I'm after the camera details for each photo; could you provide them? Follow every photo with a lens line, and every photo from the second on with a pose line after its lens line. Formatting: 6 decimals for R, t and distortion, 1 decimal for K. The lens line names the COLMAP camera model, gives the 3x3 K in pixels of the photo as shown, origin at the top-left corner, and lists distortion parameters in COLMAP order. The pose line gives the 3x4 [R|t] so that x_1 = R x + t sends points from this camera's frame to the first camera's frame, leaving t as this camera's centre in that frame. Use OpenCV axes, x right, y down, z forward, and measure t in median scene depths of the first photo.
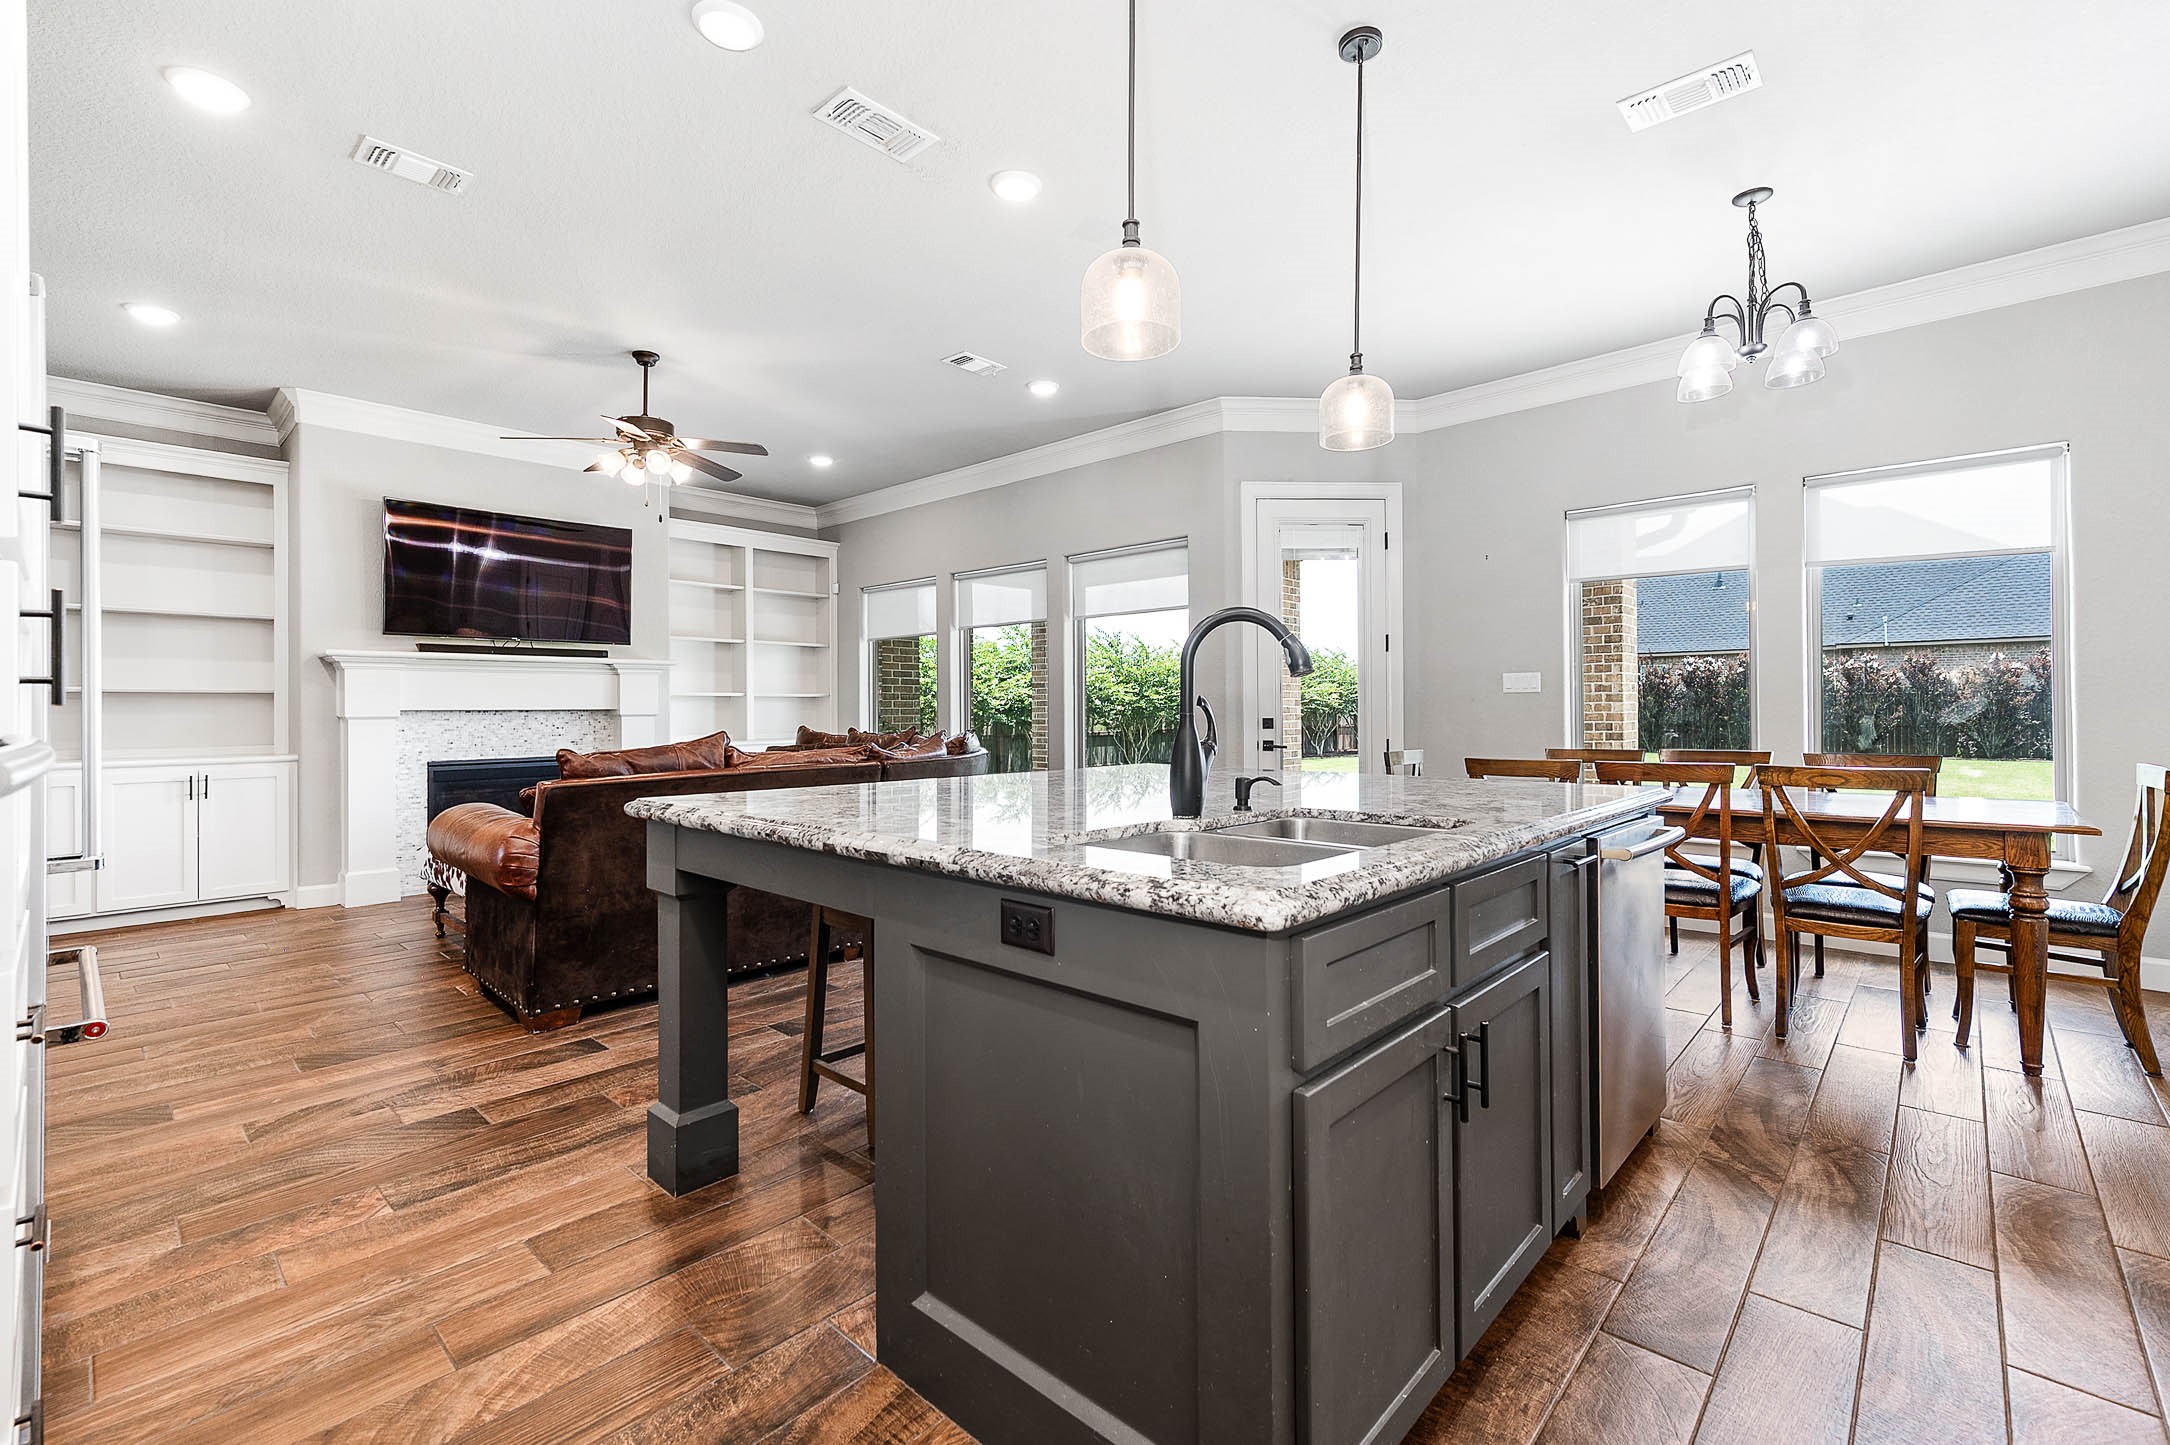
lens RADIAL K [[925.5, 0, 1095.8], [0, 925.5, 706.4], [0, 0, 1]] dist [0.008391, 0.001232]
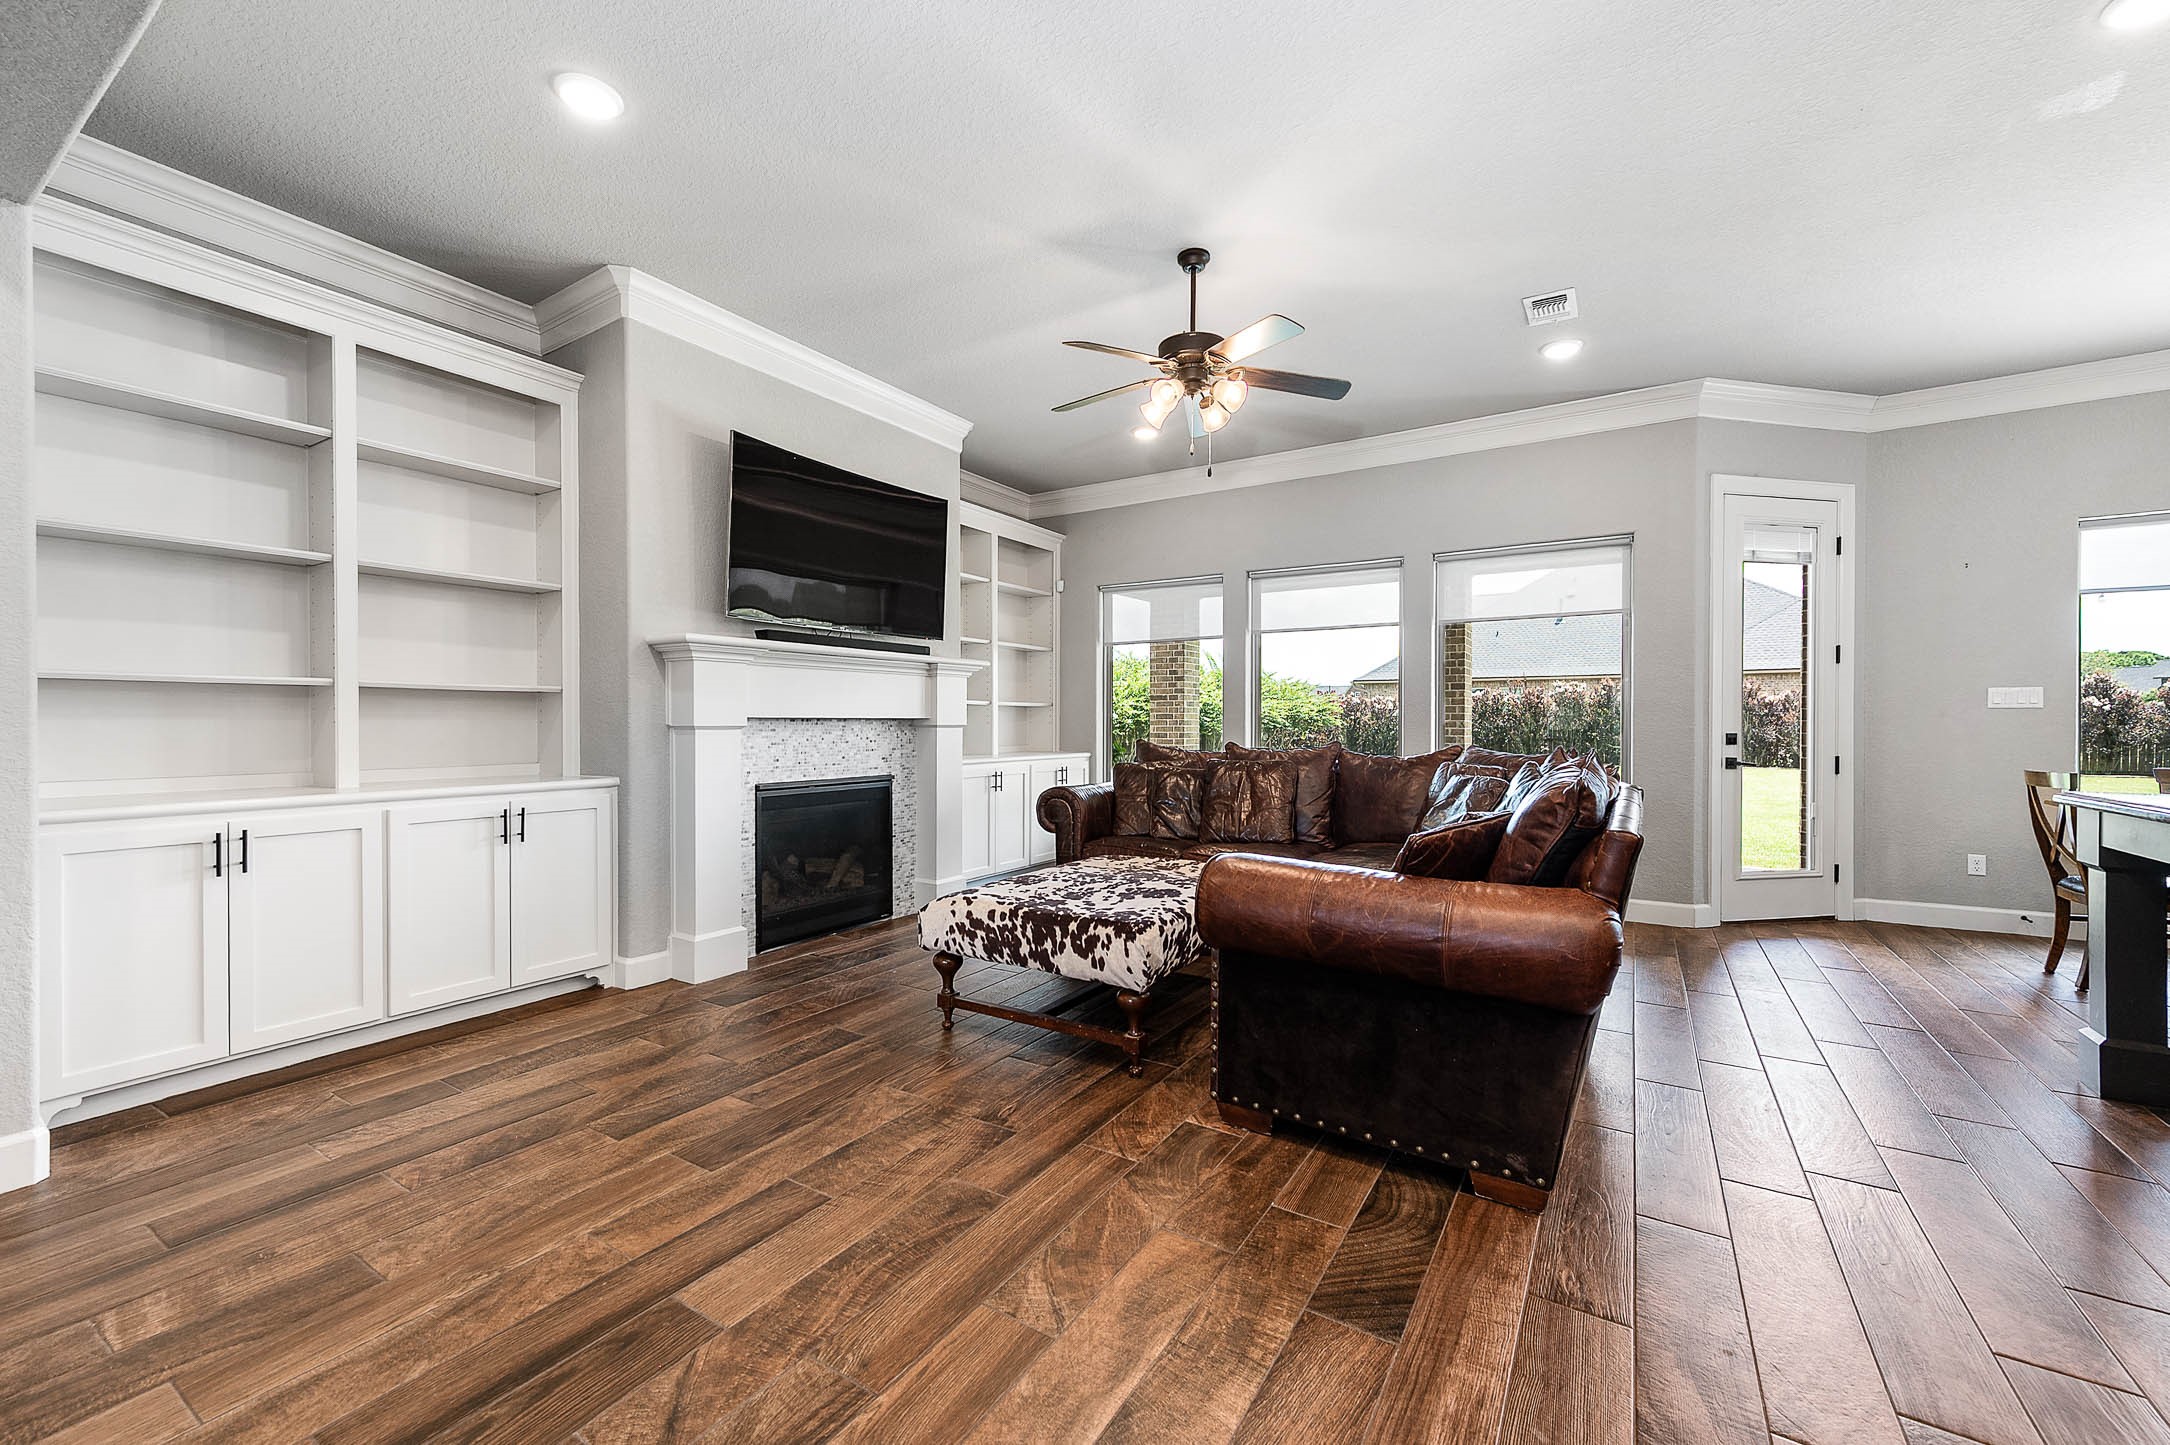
lens RADIAL K [[851.1, 0, 1089.0], [0, 851.1, 728.2], [0, 0, 1]] dist [0.016475, 0.000348]
pose [[0.984613, 0.005905, 0.174651, -0.597040], [-0.007472, 0.999938, 0.008314, 0.005262], [-0.174591, -0.009491, 0.984595, 0.272119]]
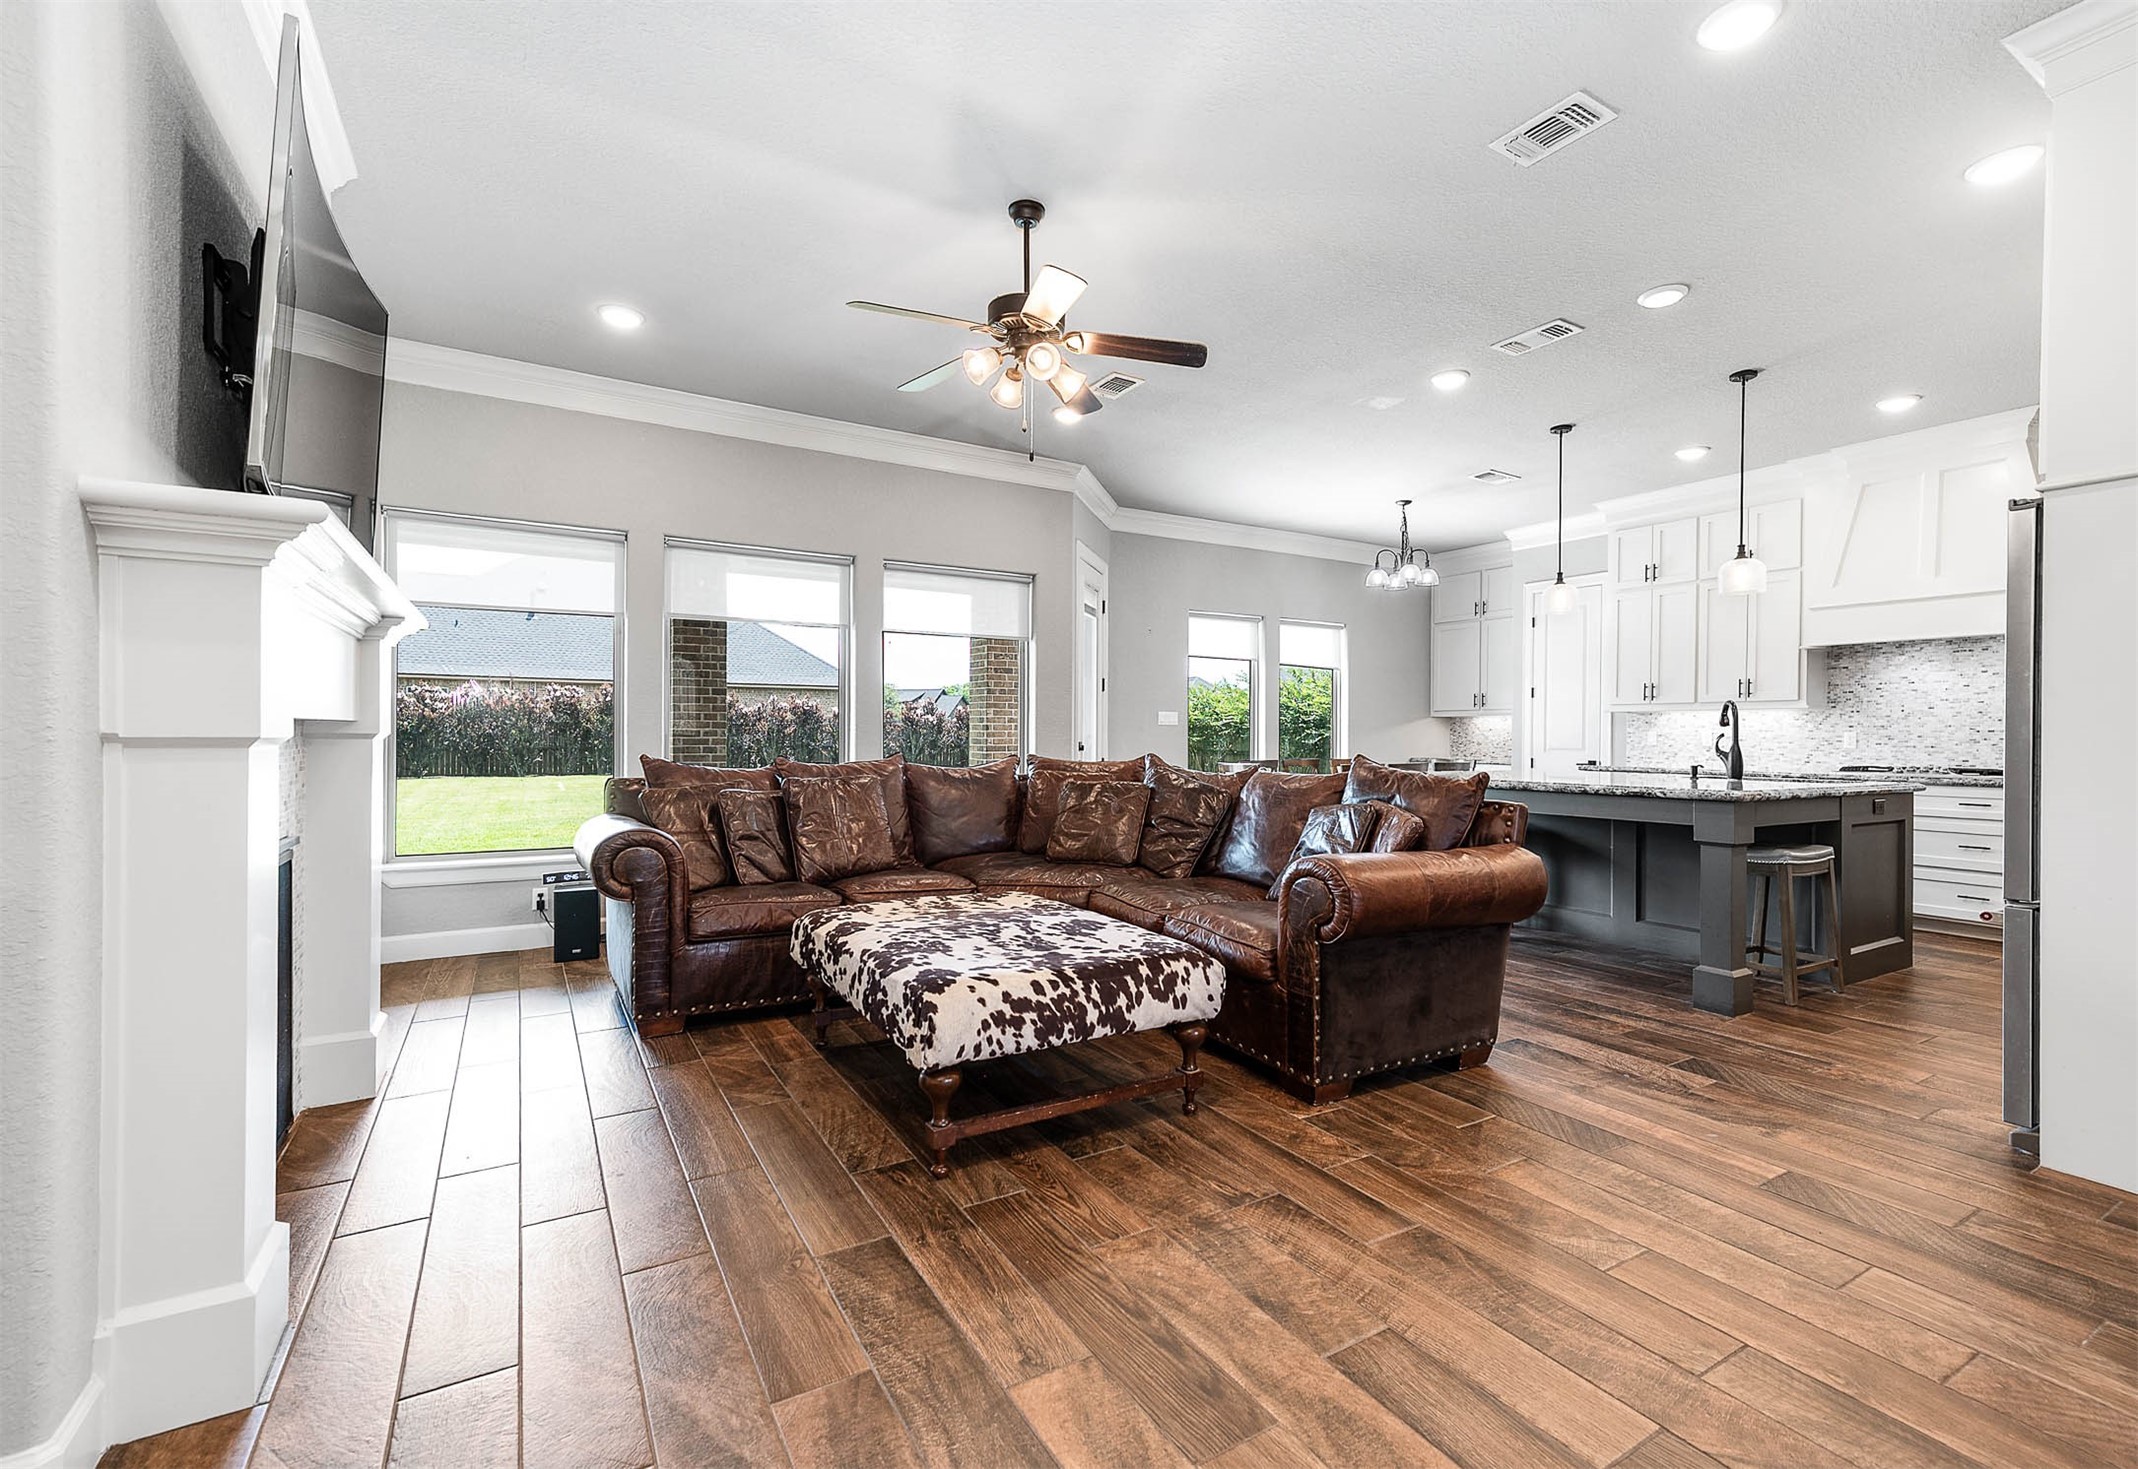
lens RADIAL K [[938.6, 0, 1071.7], [0, 938.6, 735.1], [0, 0, 1]] dist [0.010250, -0.000222]
pose [[0.294873, 0.006712, 0.955513, -0.979662], [-0.010867, 0.999934, -0.003670, 0.008971], [-0.955475, -0.009302, 0.294927, 0.657191]]
